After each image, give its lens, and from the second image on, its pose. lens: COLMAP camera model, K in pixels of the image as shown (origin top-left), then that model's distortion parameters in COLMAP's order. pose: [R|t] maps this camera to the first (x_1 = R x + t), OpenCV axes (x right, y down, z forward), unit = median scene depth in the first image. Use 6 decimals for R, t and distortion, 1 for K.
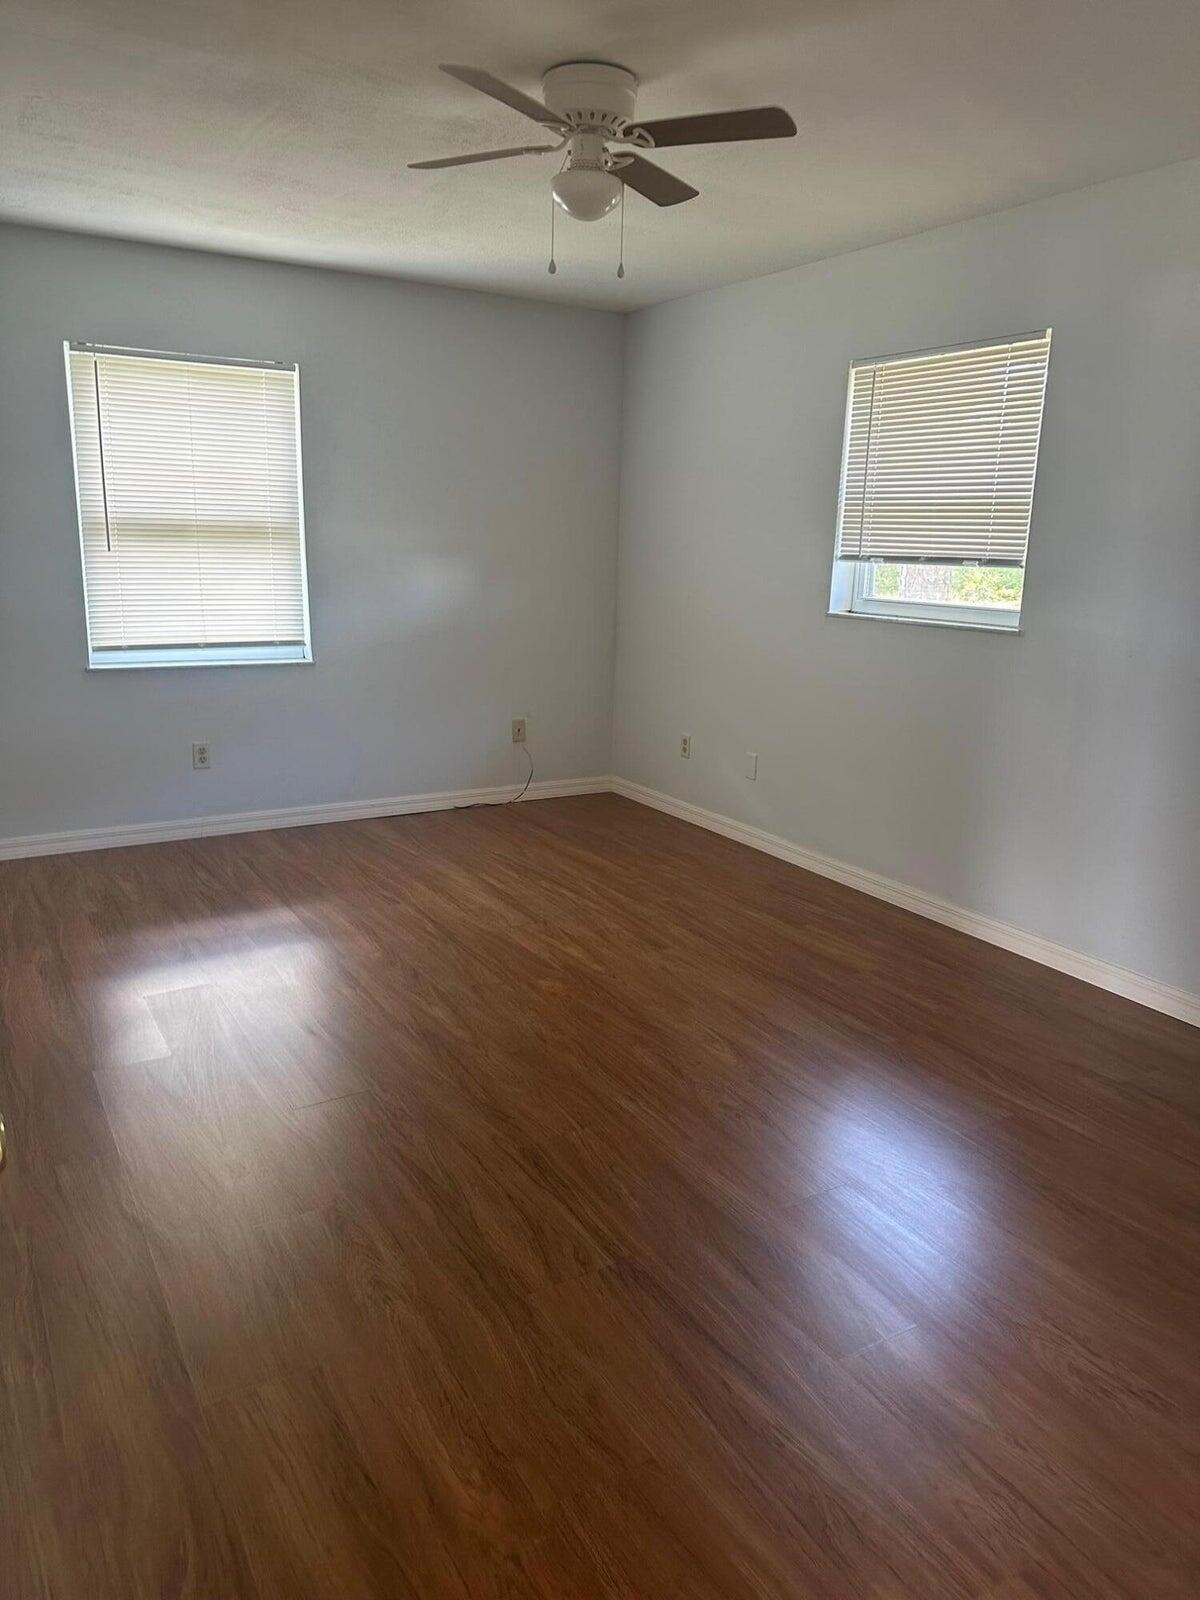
lens RADIAL K [[1111.8, 0, 600.0], [0, 1111.8, 800.0], [0, 0, 1]] dist [0.051369, -0.057774]
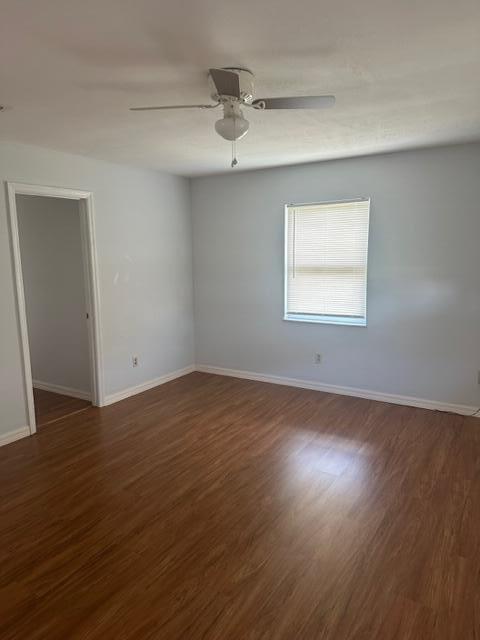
lens RADIAL K [[444.7, 0, 240.0], [0, 444.7, 320.0], [0, 0, 1]] dist [0.051369, -0.057774]
pose [[0.438516, 0.104770, -0.892596, 0.460508], [-0.182482, 0.982873, 0.025716, -0.121305], [0.880002, 0.151606, 0.450124, 0.403568]]
